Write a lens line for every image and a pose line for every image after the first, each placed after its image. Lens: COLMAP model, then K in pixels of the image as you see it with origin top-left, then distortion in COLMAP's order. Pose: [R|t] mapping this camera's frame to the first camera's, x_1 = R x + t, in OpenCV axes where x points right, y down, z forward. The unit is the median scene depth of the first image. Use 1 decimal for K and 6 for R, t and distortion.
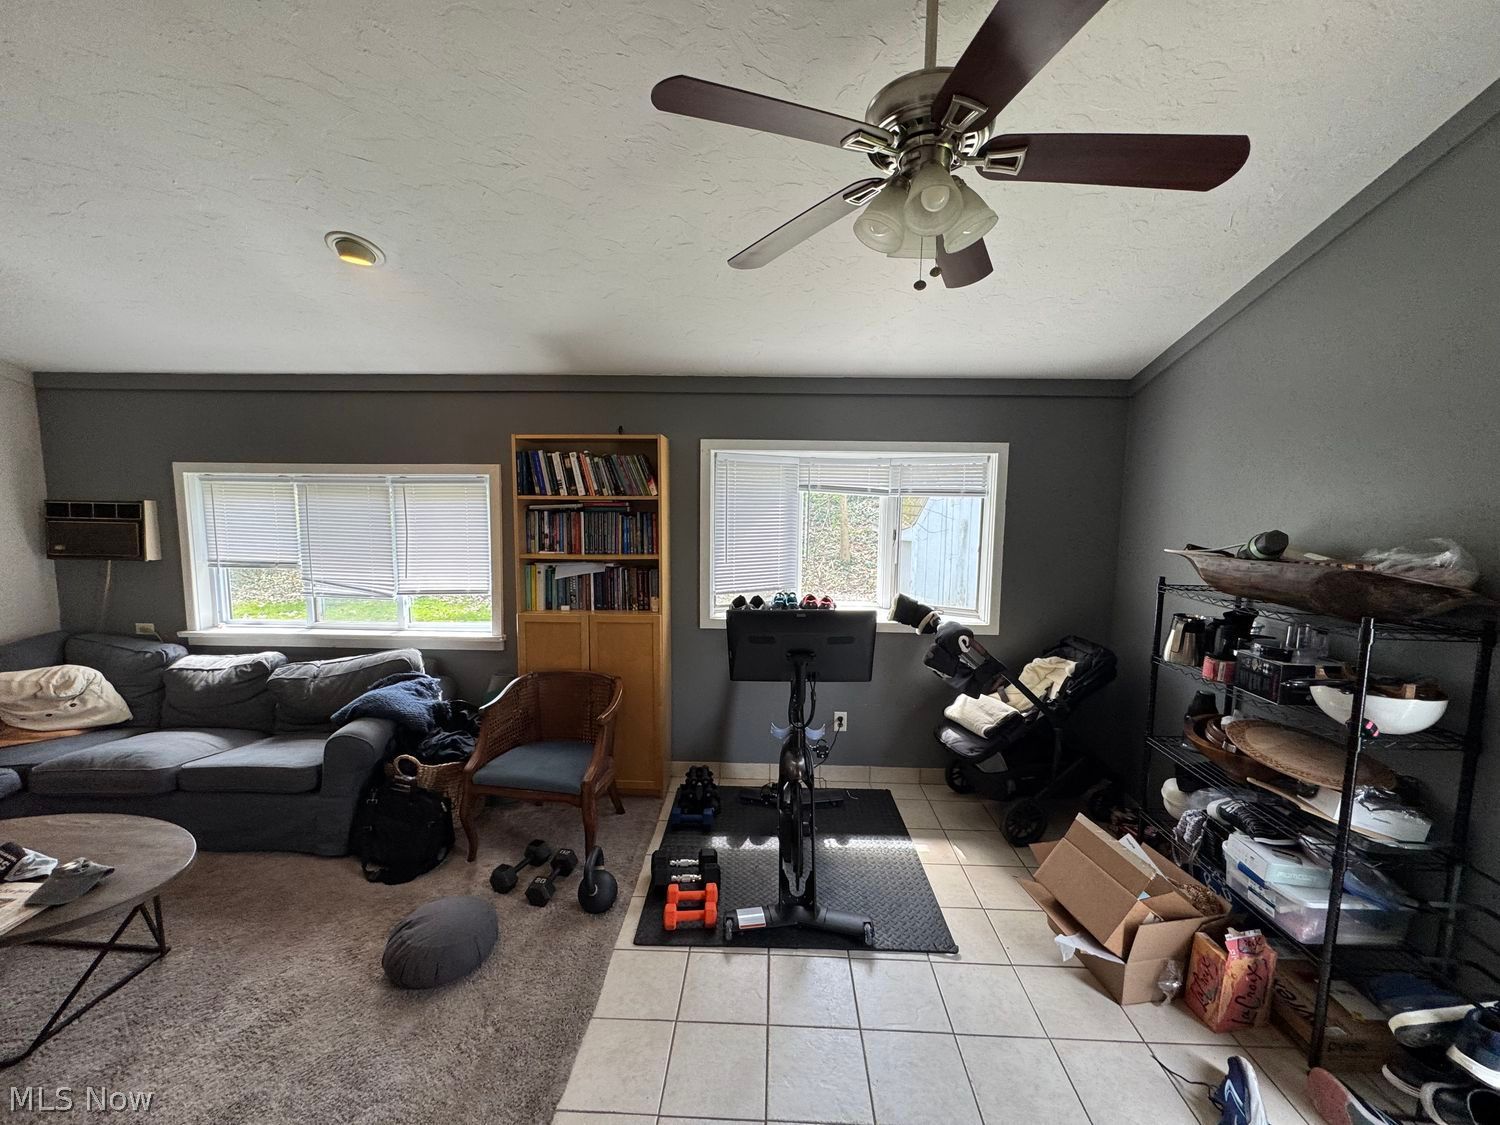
lens RADIAL K [[598.6, 0, 752.0], [0, 598.6, 561.4], [0, 0, 1]] dist [-0.004026, 0.000121]
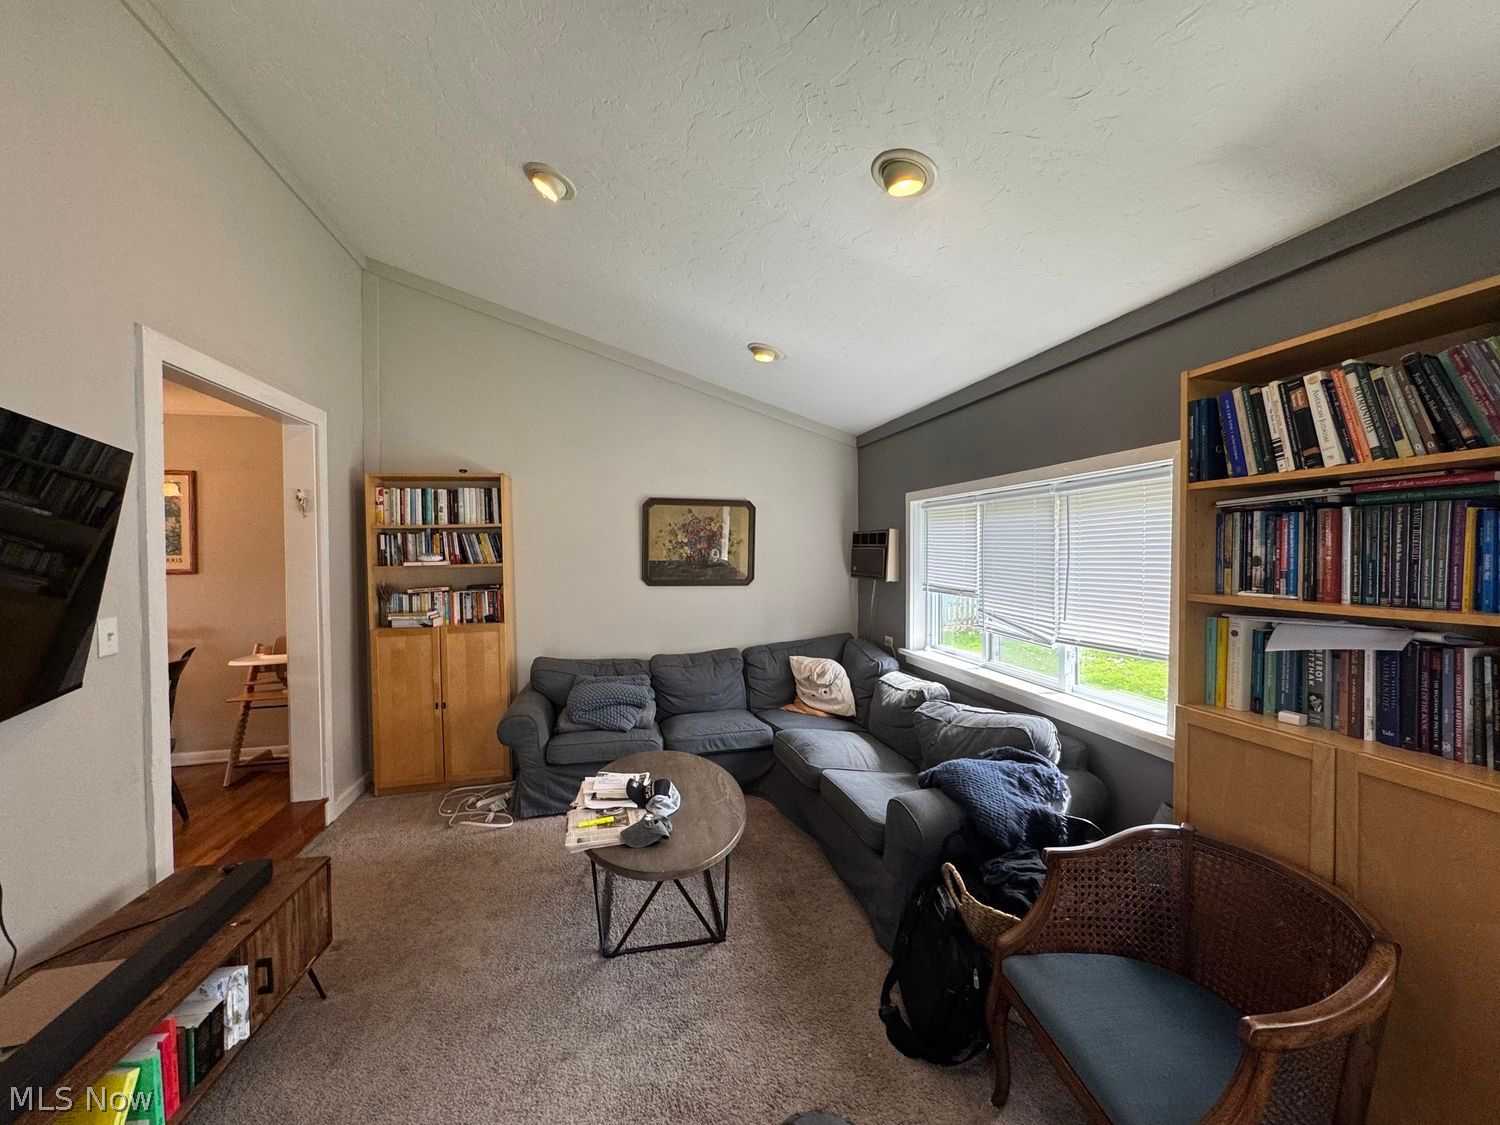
lens RADIAL K [[598.6, 0, 752.9], [0, 598.6, 558.7], [0, 0, 1]] dist [-0.004026, 0.000121]
pose [[0.258030, 0.003156, -0.966132, 0.023987], [-0.098746, 0.994844, -0.023122, 0.008136], [0.961077, 0.101367, 0.257012, 0.481368]]
